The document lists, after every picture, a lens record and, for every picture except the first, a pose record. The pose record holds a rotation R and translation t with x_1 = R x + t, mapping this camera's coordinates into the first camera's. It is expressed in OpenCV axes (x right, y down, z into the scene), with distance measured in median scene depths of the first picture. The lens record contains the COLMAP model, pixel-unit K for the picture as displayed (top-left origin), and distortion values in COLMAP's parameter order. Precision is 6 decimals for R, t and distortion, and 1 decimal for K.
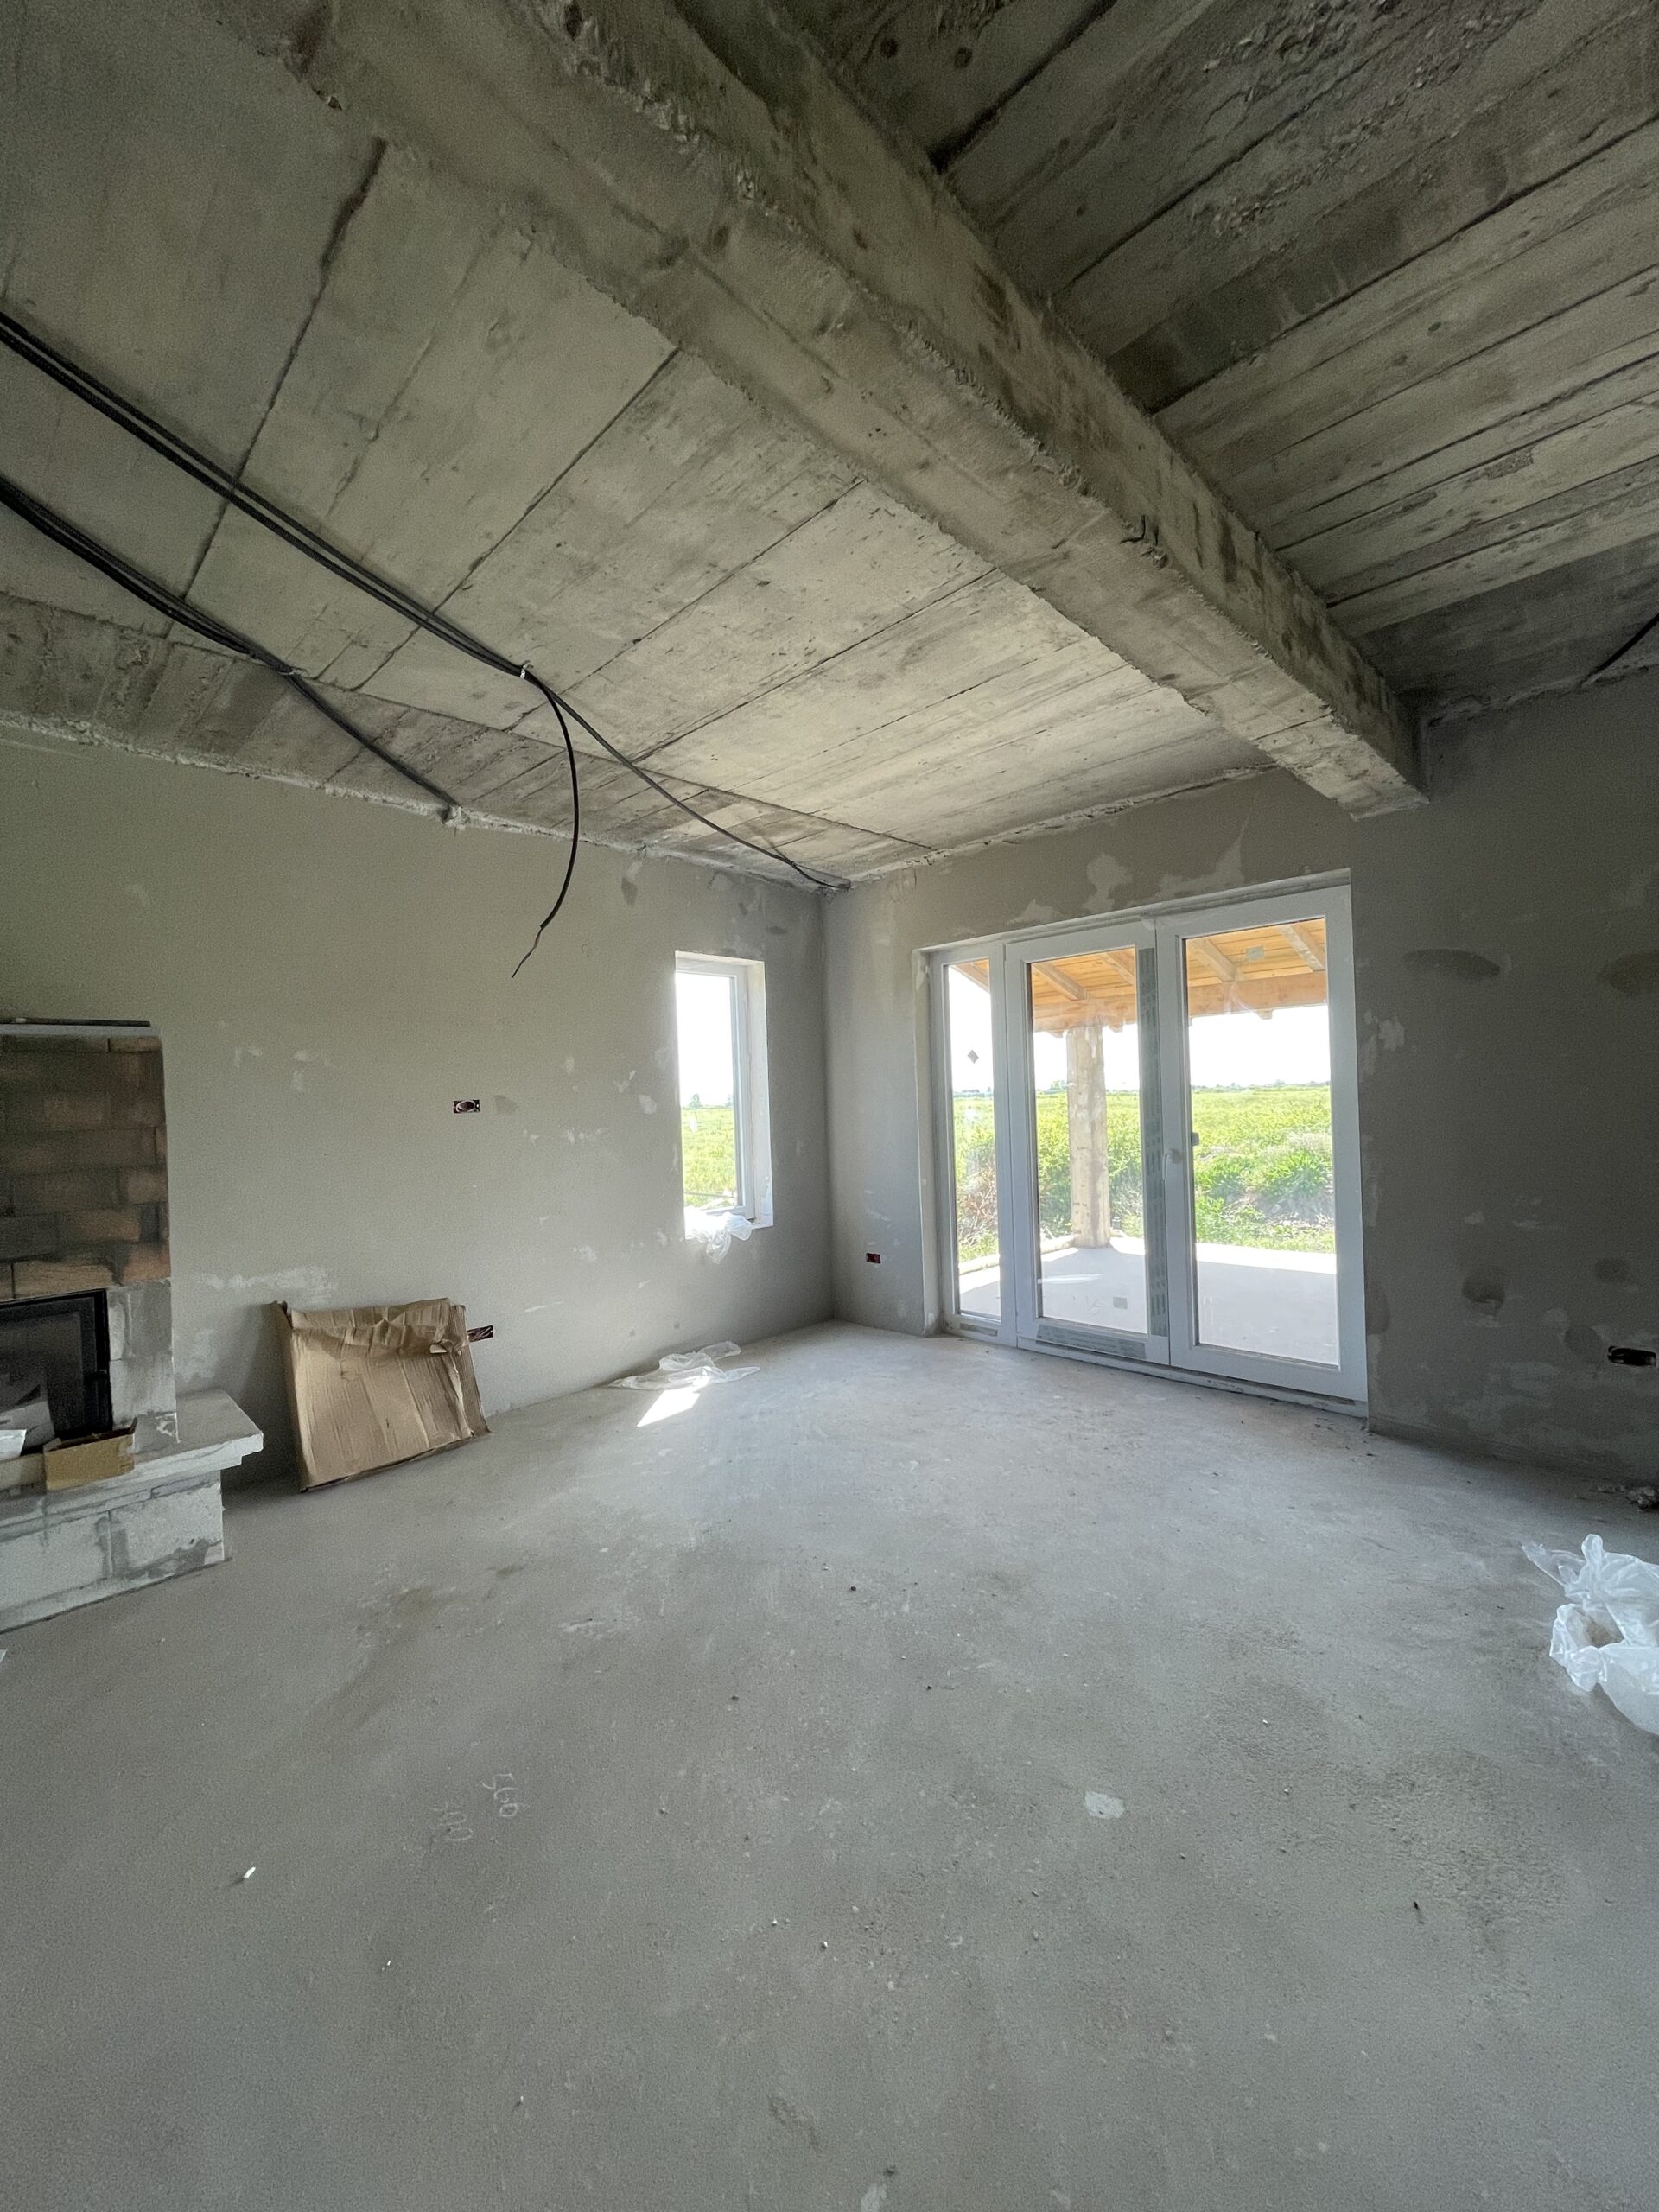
lens RADIAL K [[884.8, 0, 835.0], [0, 884.8, 1113.2], [0, 0, 1]] dist [-0.004862, -0.000546]
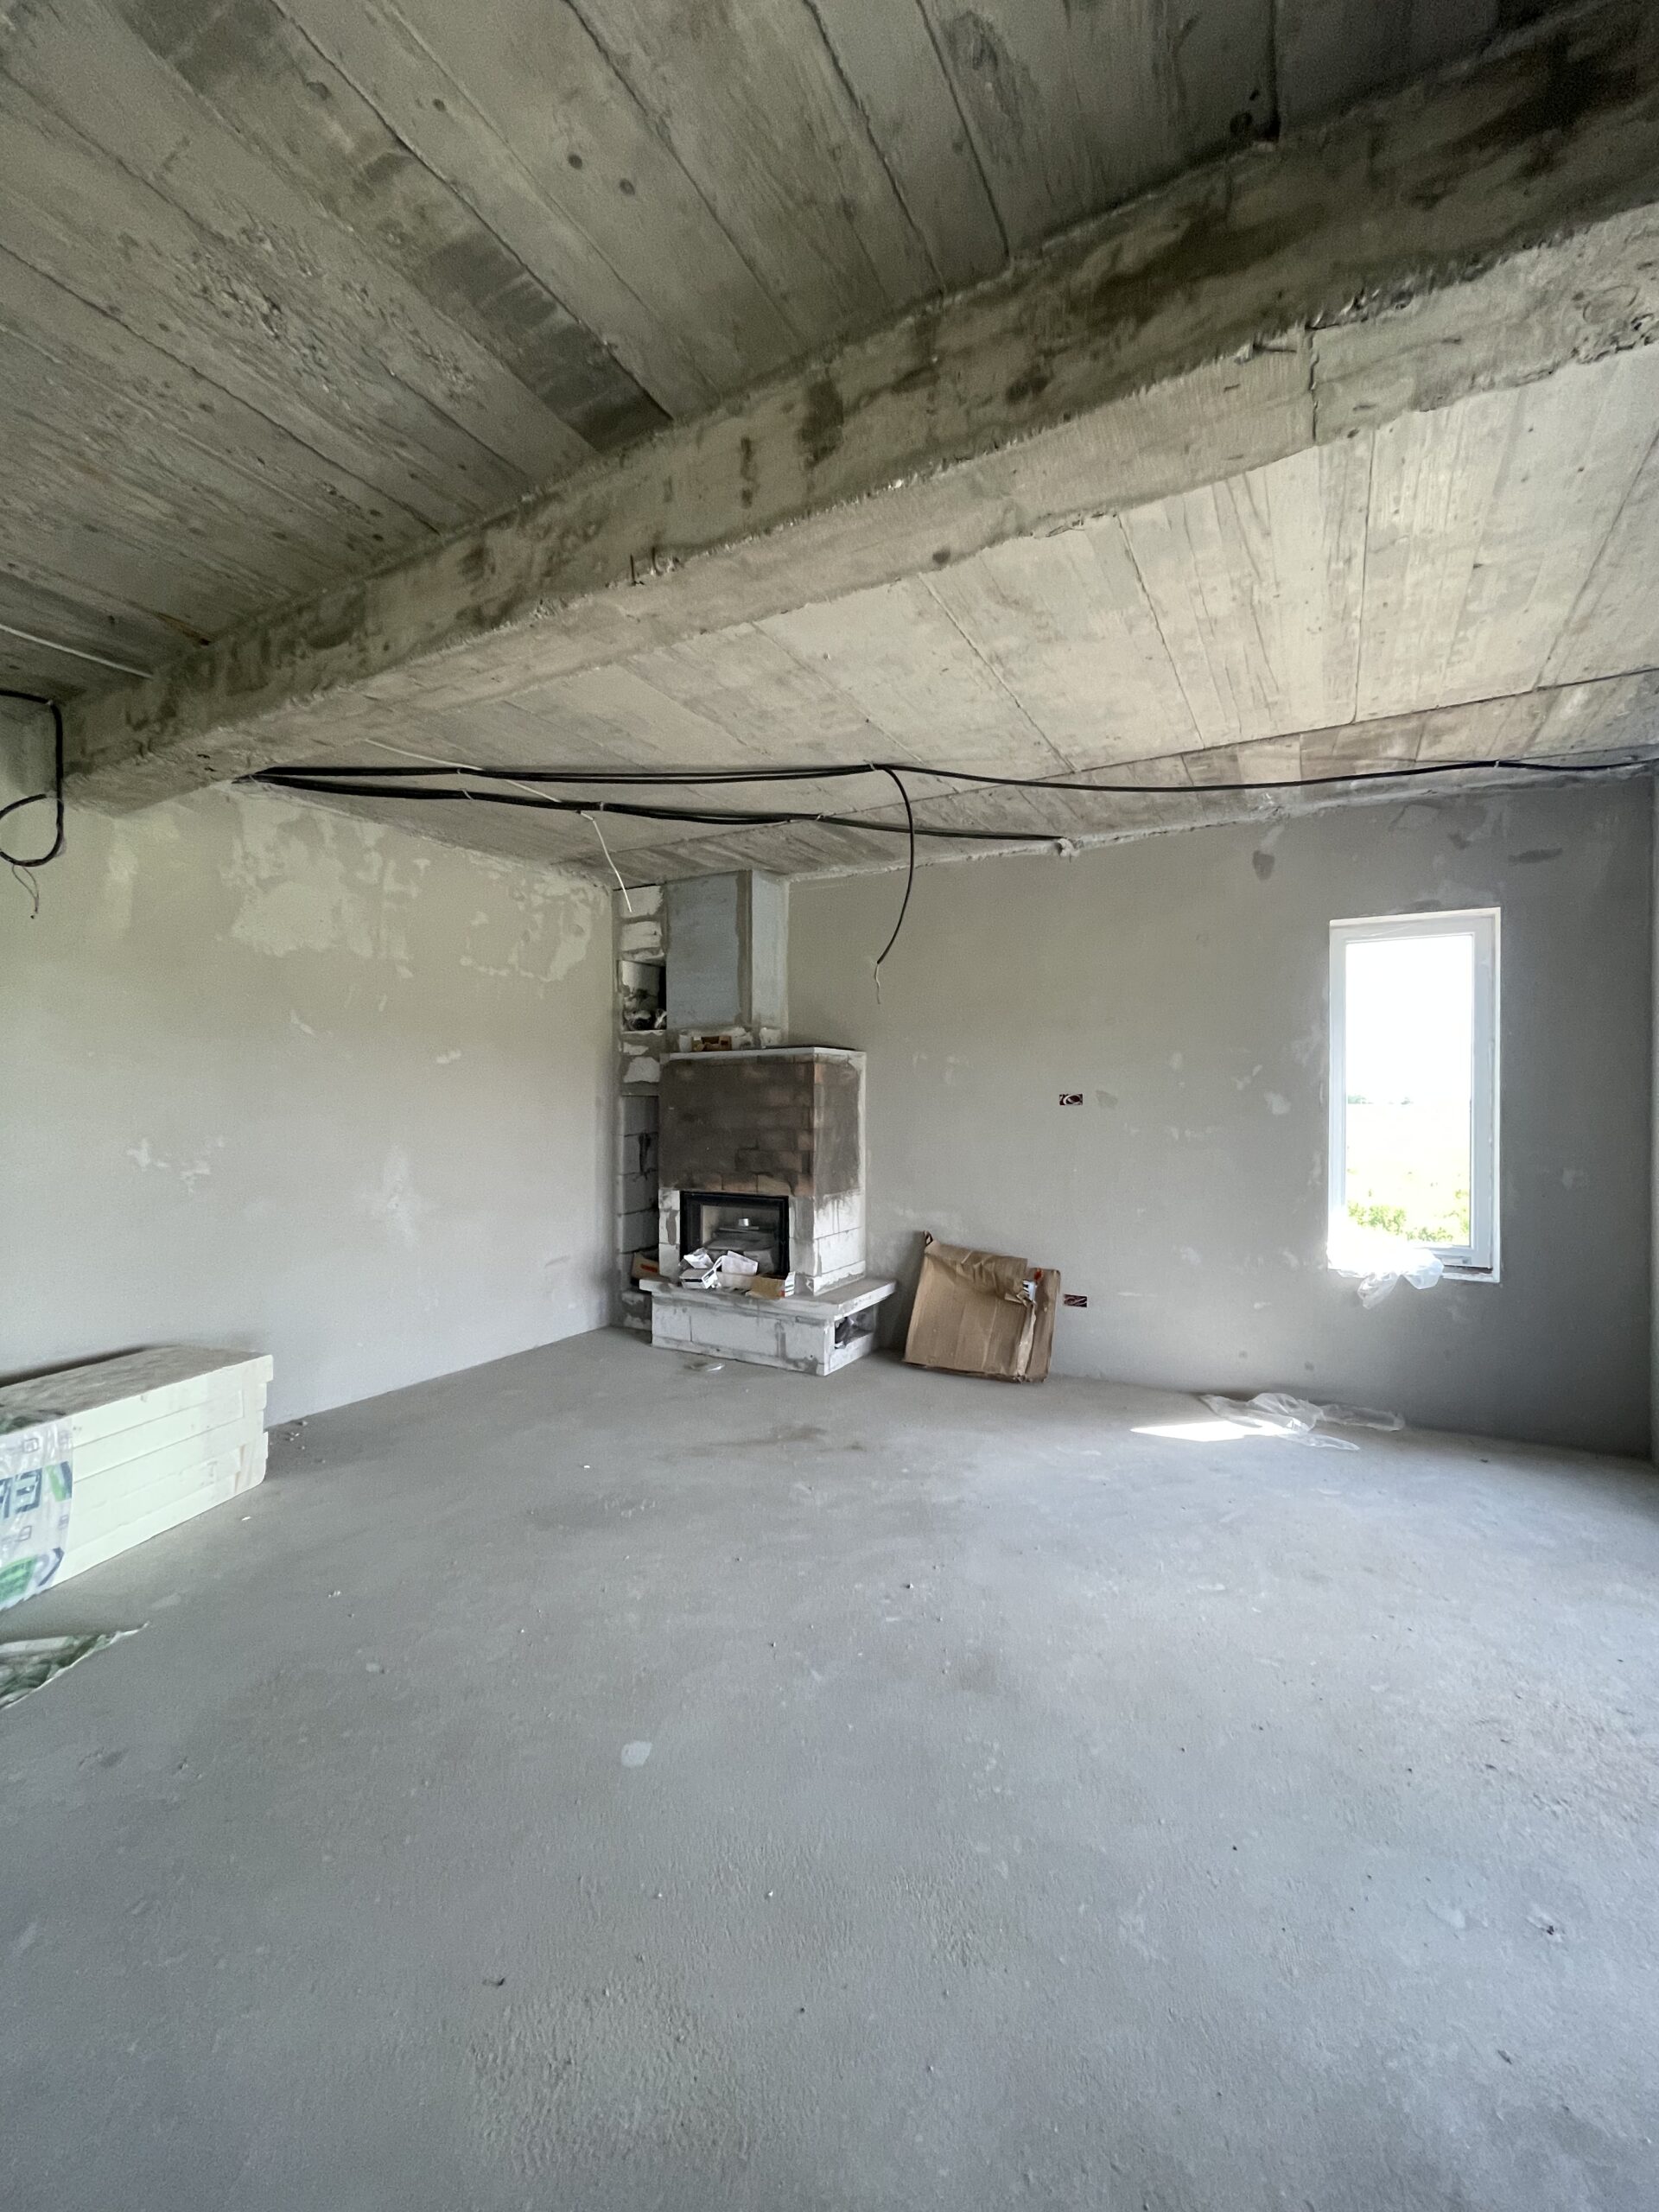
lens RADIAL K [[884.8, 0, 835.0], [0, 884.8, 1113.2], [0, 0, 1]] dist [-0.004862, -0.000546]
pose [[0.281939, 0.049316, -0.958164, 0.659459], [-0.026498, 0.998697, 0.043605, -0.035362], [0.959066, 0.013096, 0.282879, 0.432077]]
